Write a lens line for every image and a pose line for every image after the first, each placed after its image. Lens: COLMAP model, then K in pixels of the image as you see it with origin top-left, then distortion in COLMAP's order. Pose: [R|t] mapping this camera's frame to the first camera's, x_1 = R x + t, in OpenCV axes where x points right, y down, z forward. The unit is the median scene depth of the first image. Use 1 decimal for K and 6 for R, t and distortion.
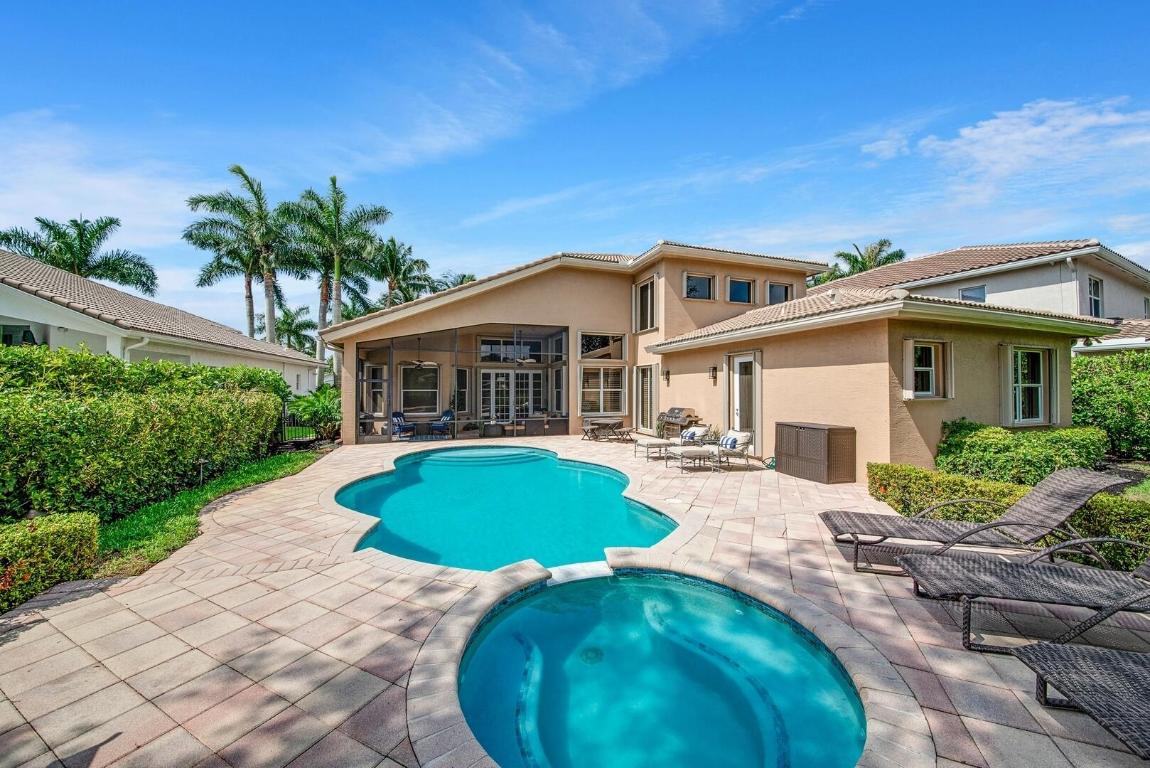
lens RADIAL K [[402.7, 0, 572.4], [0, 402.7, 383.1], [0, 0, 1]] dist [-0.001459, -0.007152]
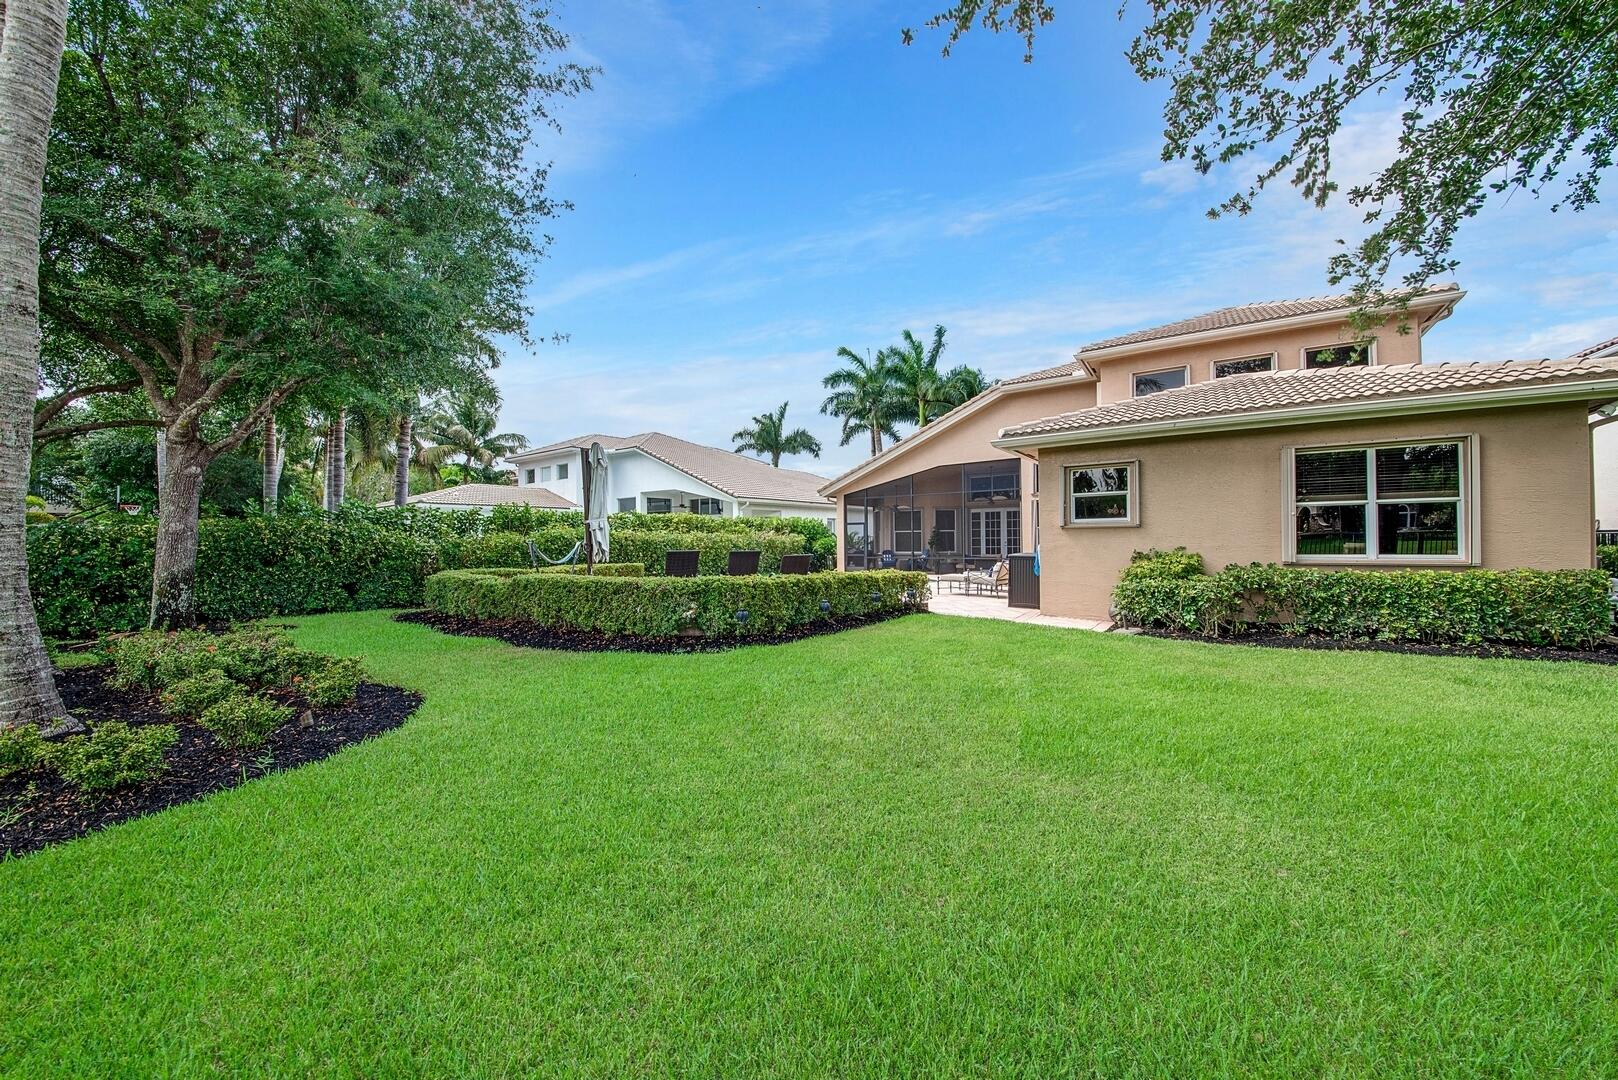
lens RADIAL K [[567.4, 0, 804.8], [0, 567.4, 538.8], [0, 0, 1]] dist [0.006134, -0.013835]
pose [[0.599990, -0.001726, -0.800006, 0.796014], [0.014346, 0.999860, 0.008602, 0.025739], [0.799879, -0.016638, 0.599930, -0.208753]]
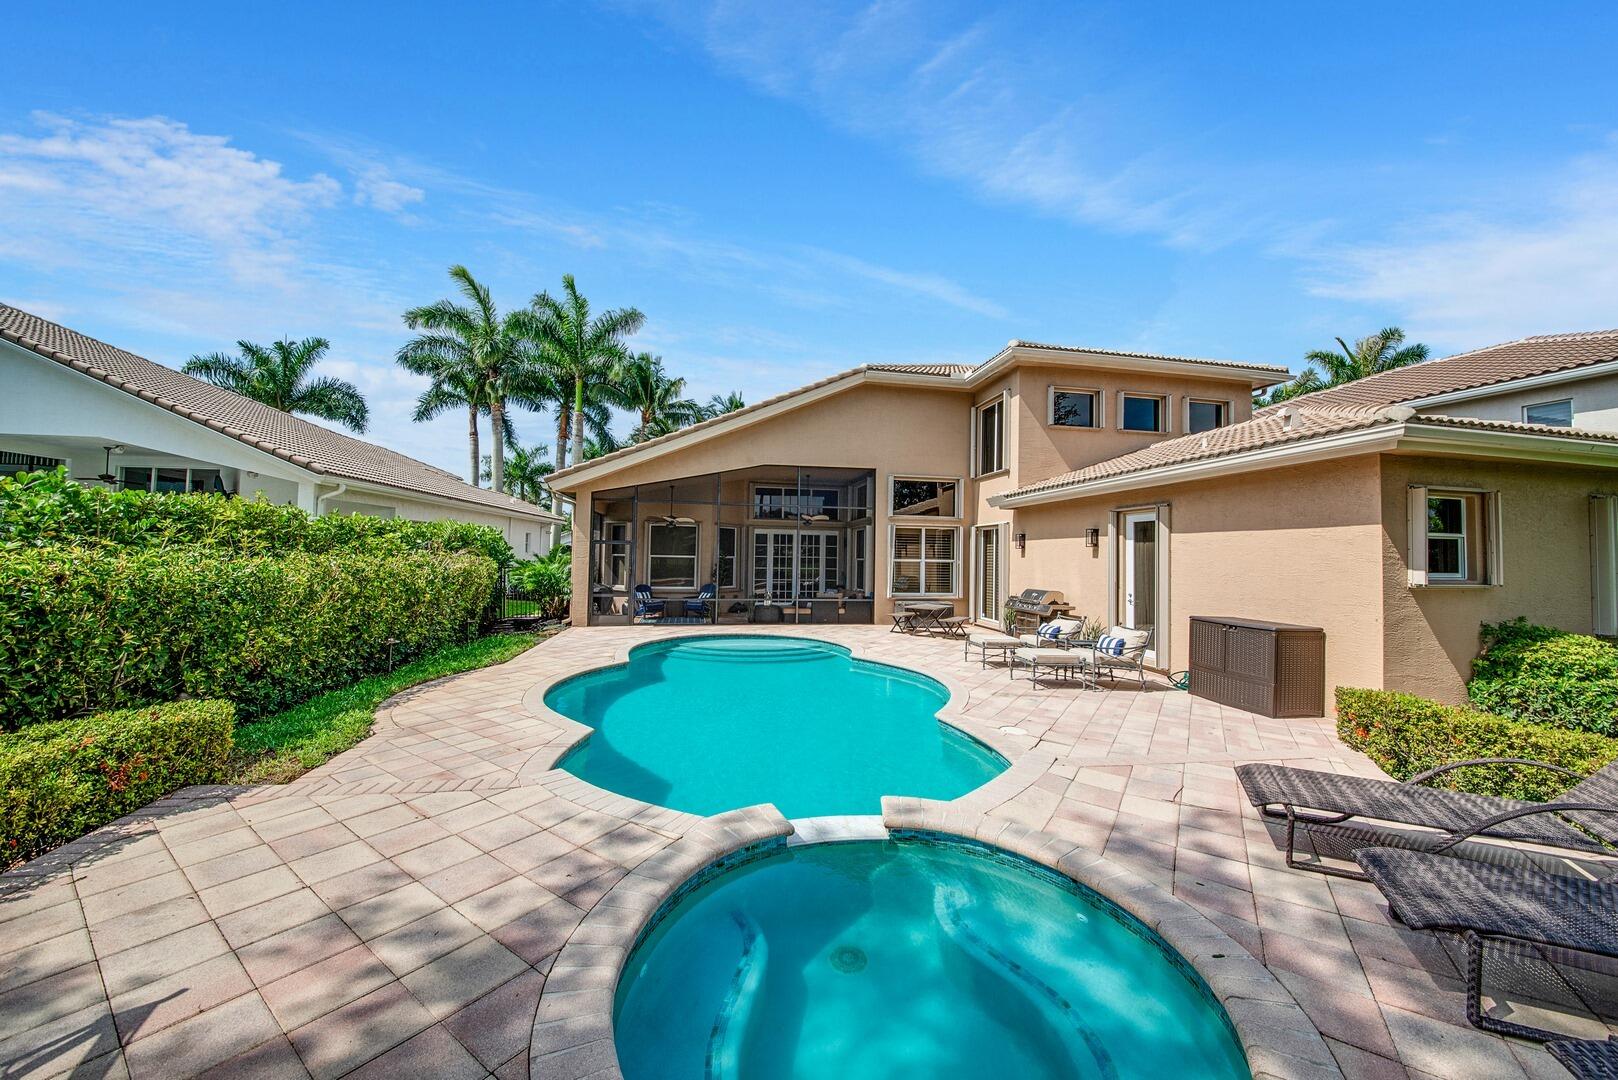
lens RADIAL K [[567.4, 0, 804.8], [0, 567.4, 538.8], [0, 0, 1]] dist [0.006134, -0.013835]
pose [[0.988152, 0.013683, -0.152869, 0.022491], [-0.016560, 0.999709, -0.017566, -0.000007], [0.152584, 0.019890, 0.988090, 0.009645]]
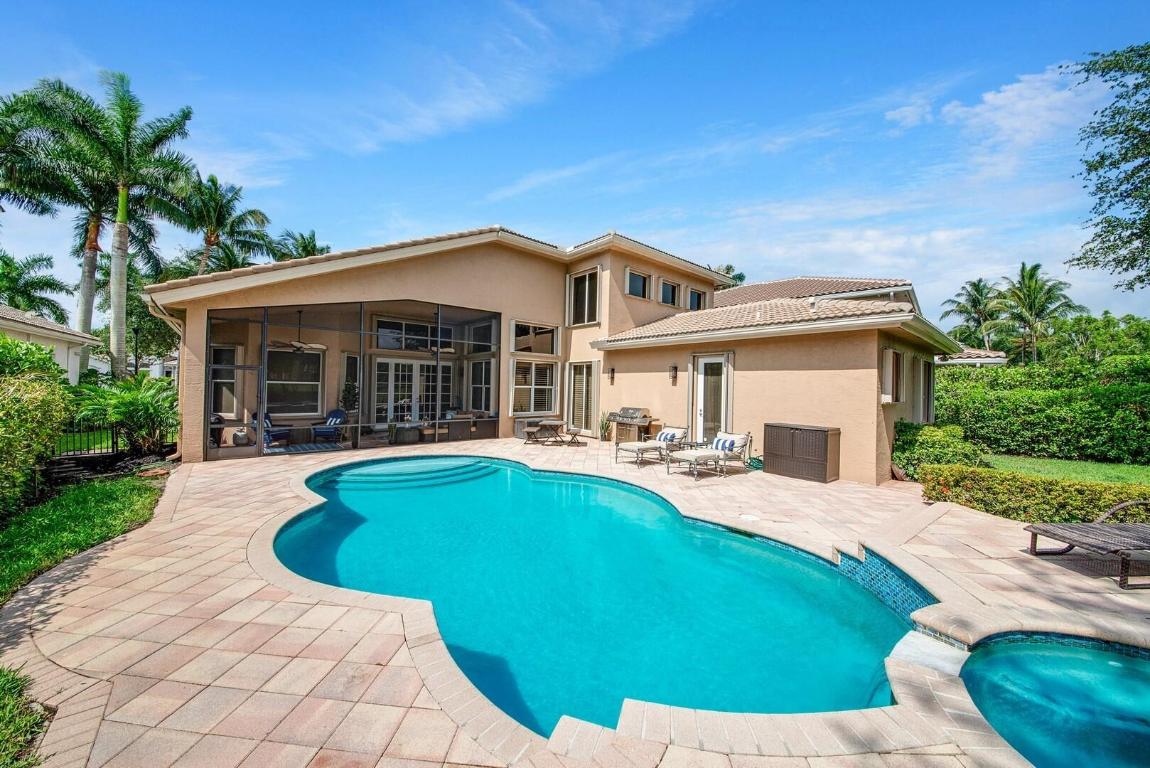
lens RADIAL K [[403.0, 0, 569.7], [0, 403.0, 383.8], [0, 0, 1]] dist [0.001990, -0.011842]
pose [[0.929751, 0.022929, 0.367475, -0.200078], [-0.027051, 0.999616, 0.006069, 0.002259], [-0.367195, -0.015583, 0.930013, 0.146768]]
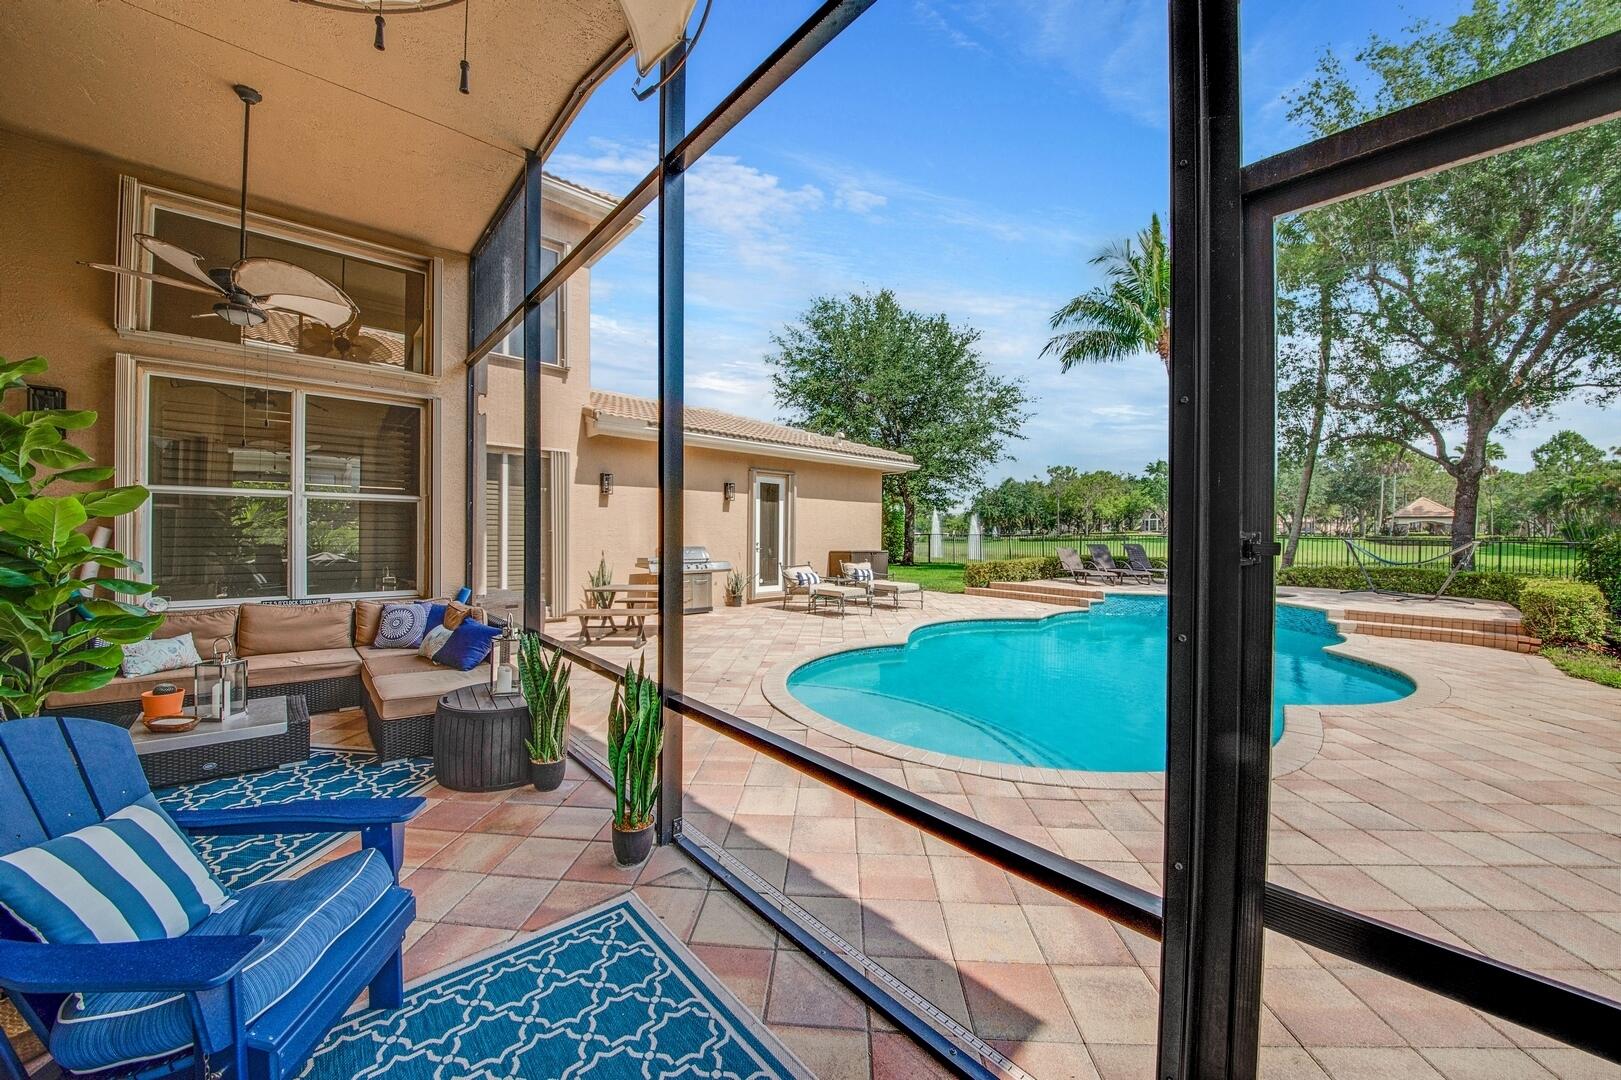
lens RADIAL K [[569.5, 0, 799.2], [0, 569.5, 538.8], [0, 0, 1]] dist [-0.015314, -0.002838]
pose [[-0.388740, -0.008861, 0.921305, -0.474361], [-0.022867, 0.999739, -0.000033, 0.041388], [-0.921064, -0.021081, -0.388841, 1.032860]]
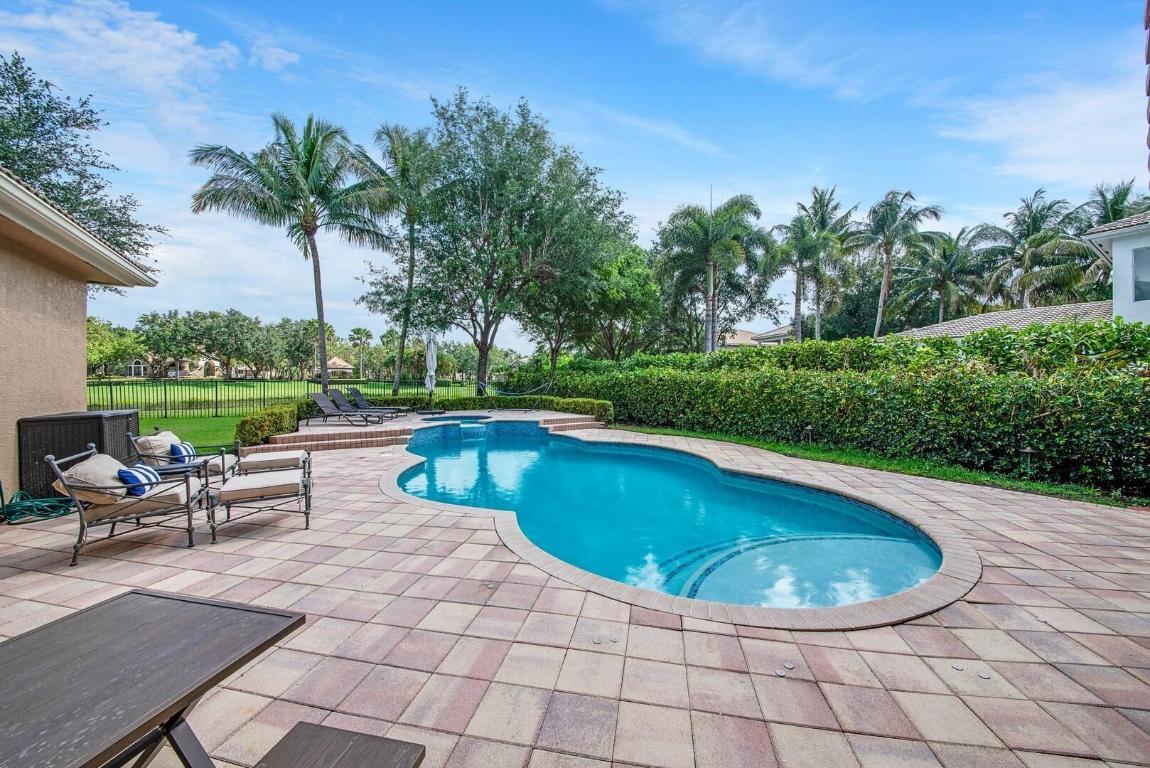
lens RADIAL K [[403.0, 0, 569.7], [0, 403.0, 383.8], [0, 0, 1]] dist [0.001990, -0.011842]
pose [[-0.966203, 0.008958, -0.257628, 0.008423], [0.010464, 0.999935, -0.004479, 0.037653], [0.257571, -0.007023, -0.966234, 1.039740]]
